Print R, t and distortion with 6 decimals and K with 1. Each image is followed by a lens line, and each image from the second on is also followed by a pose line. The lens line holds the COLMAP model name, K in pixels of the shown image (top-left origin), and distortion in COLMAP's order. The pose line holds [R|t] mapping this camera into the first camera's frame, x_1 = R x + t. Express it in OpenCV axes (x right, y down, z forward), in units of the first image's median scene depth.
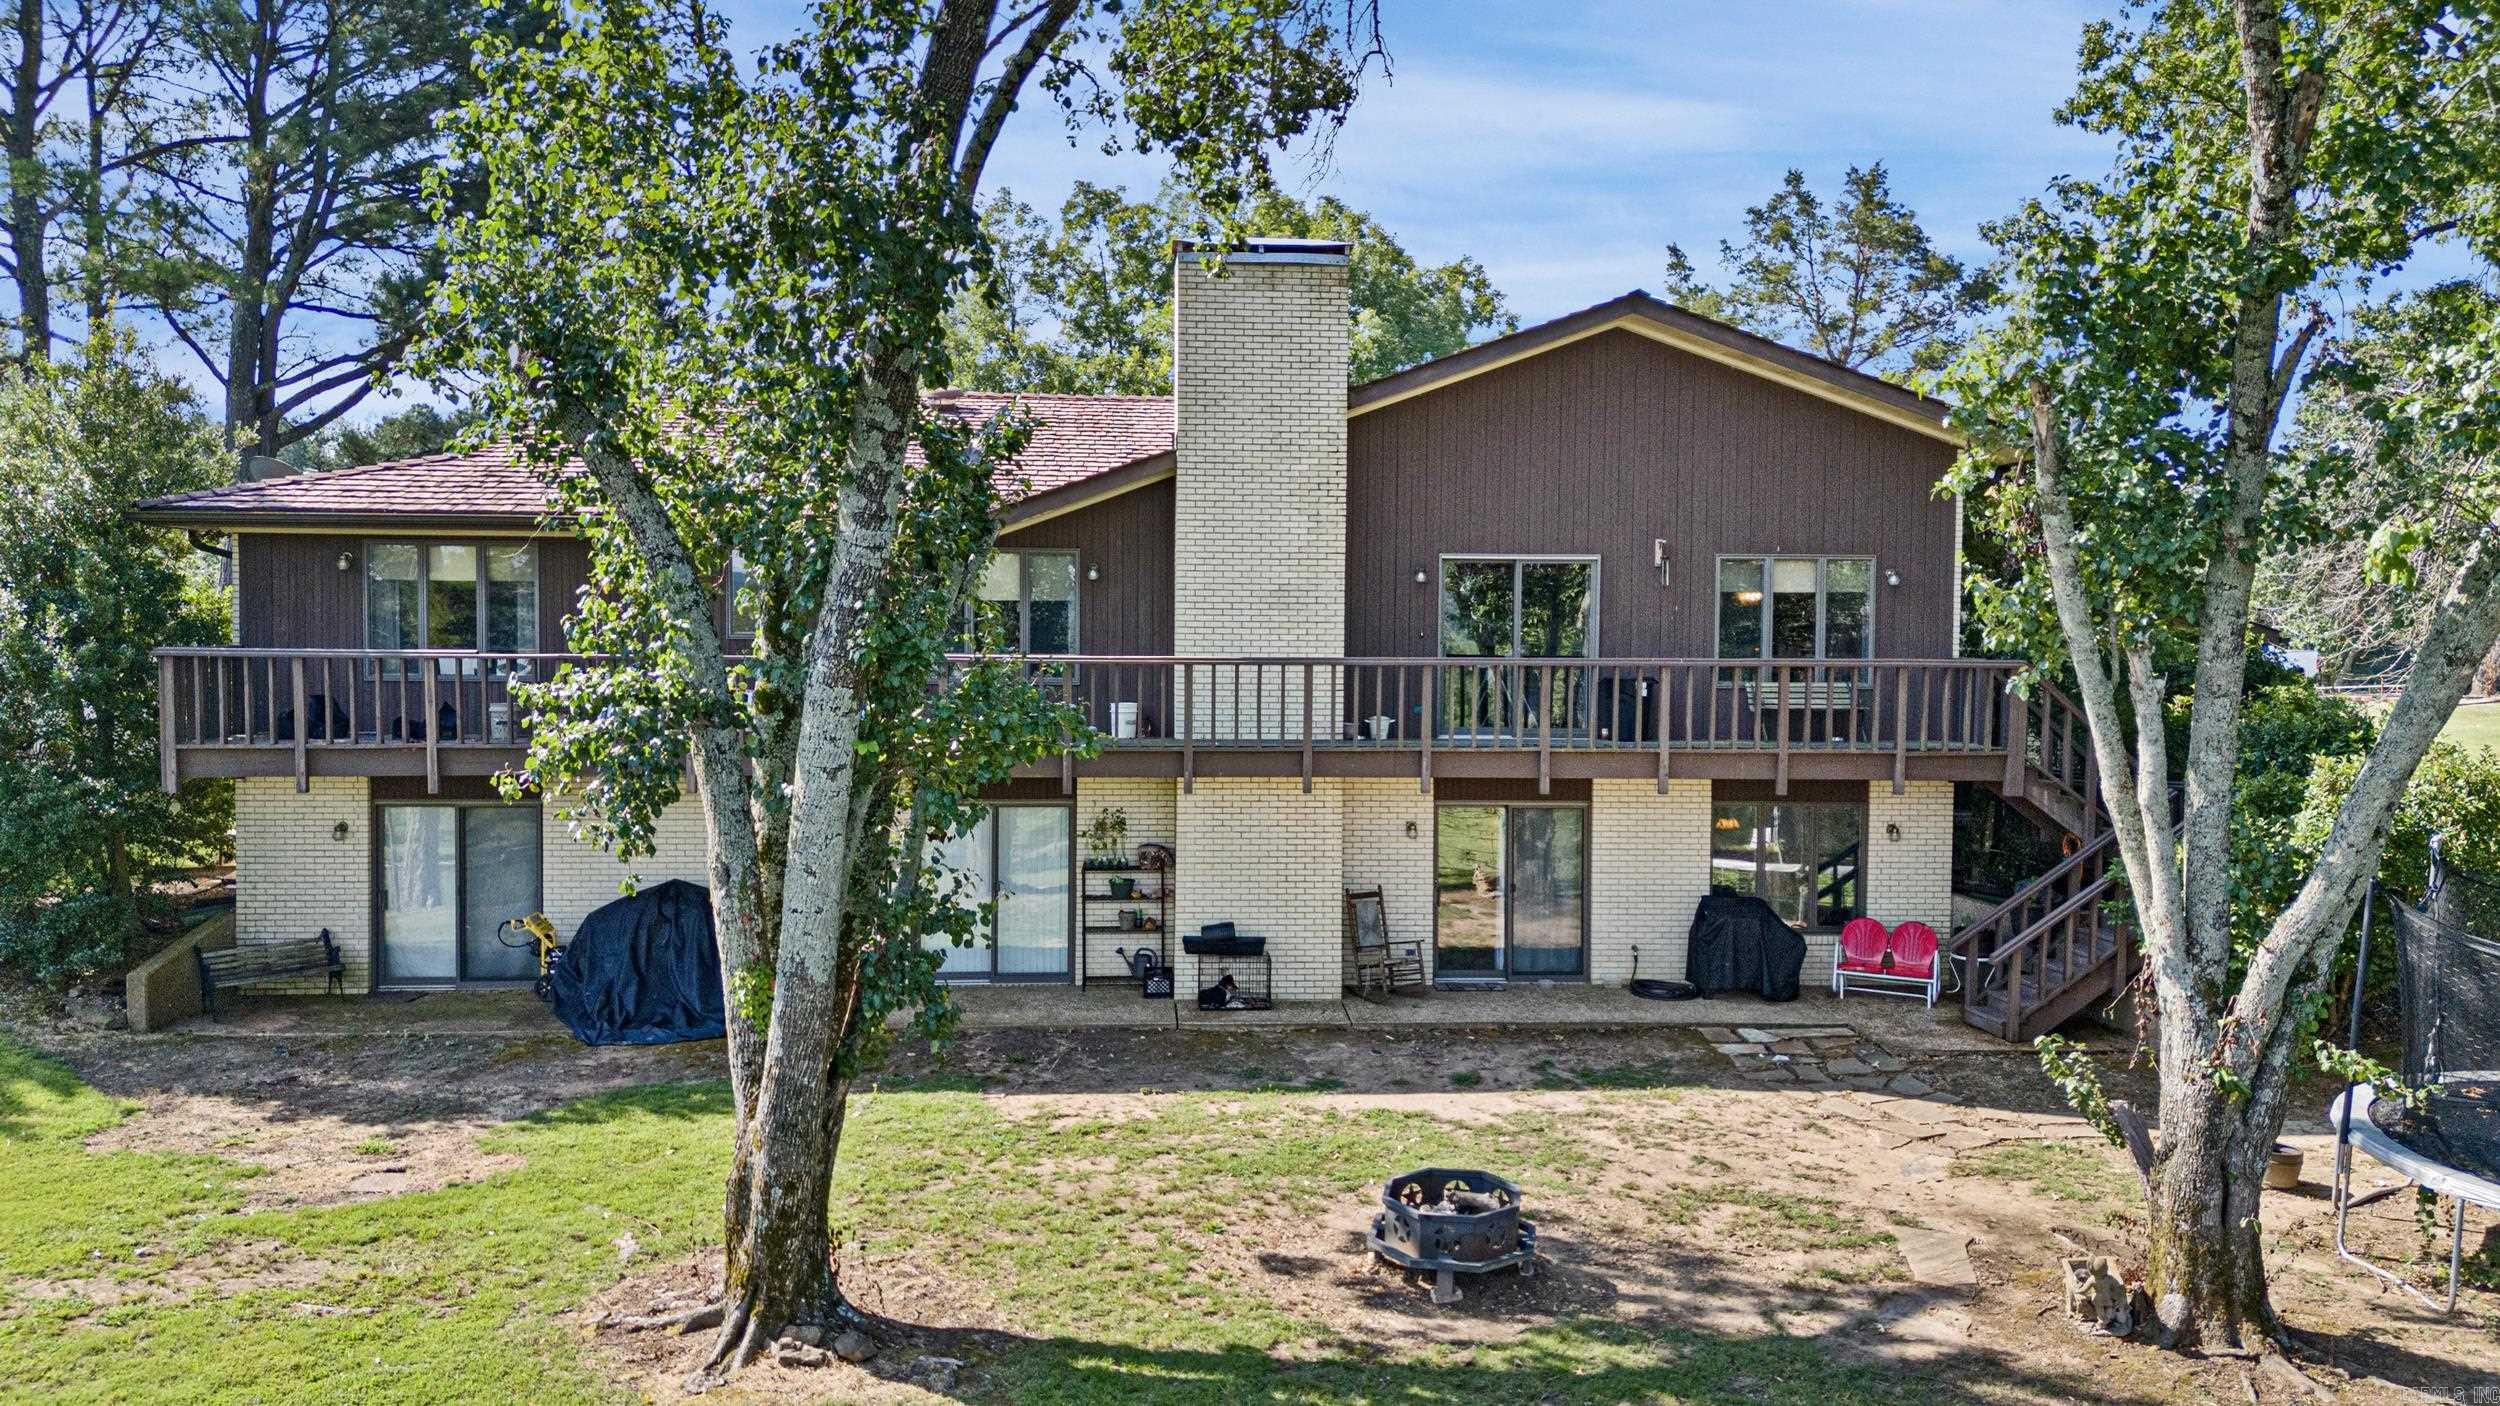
lens RADIAL K [[1771.3, 0, 1254.5], [0, 1771.3, 706.2], [0, 0, 1]] dist [0.049096, -0.032855]
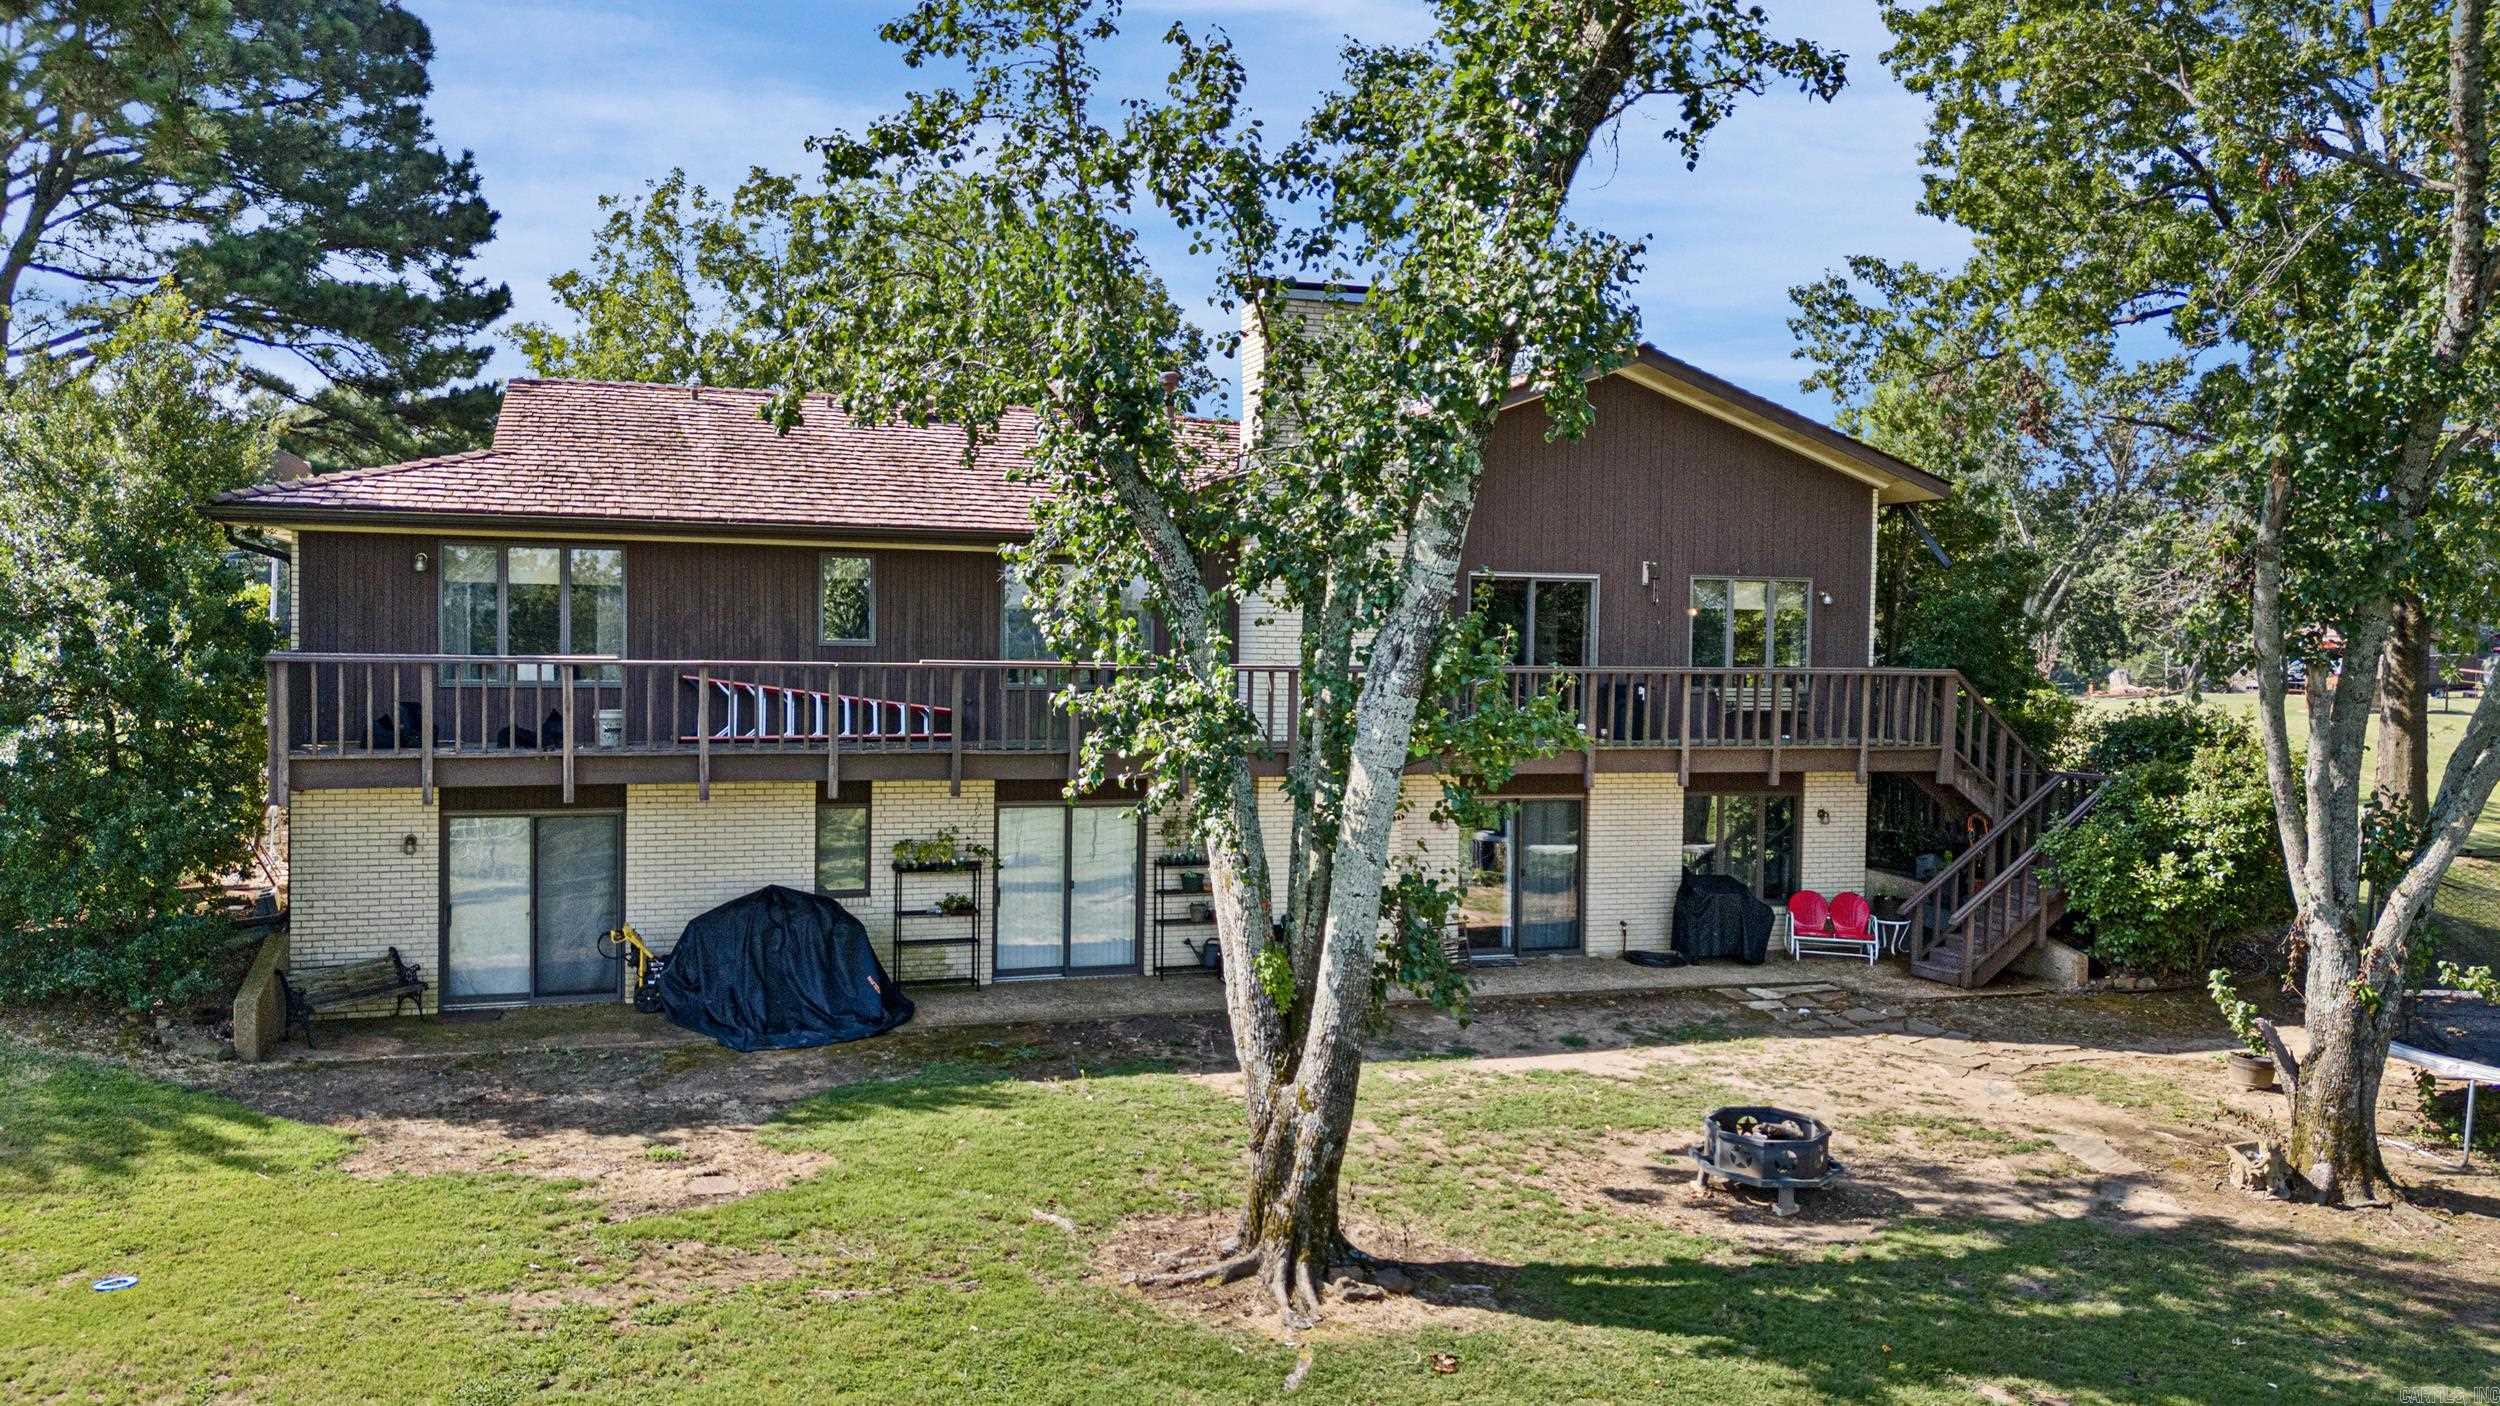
lens RADIAL K [[1771.3, 0, 1257.0], [0, 1771.3, 705.3], [0, 0, 1]] dist [0.049096, -0.032855]
pose [[0.968558, -0.002778, 0.248772, -0.403787], [0.002896, 0.999996, -0.000111, -0.003982], [-0.248770, 0.000828, 0.968562, -0.047930]]
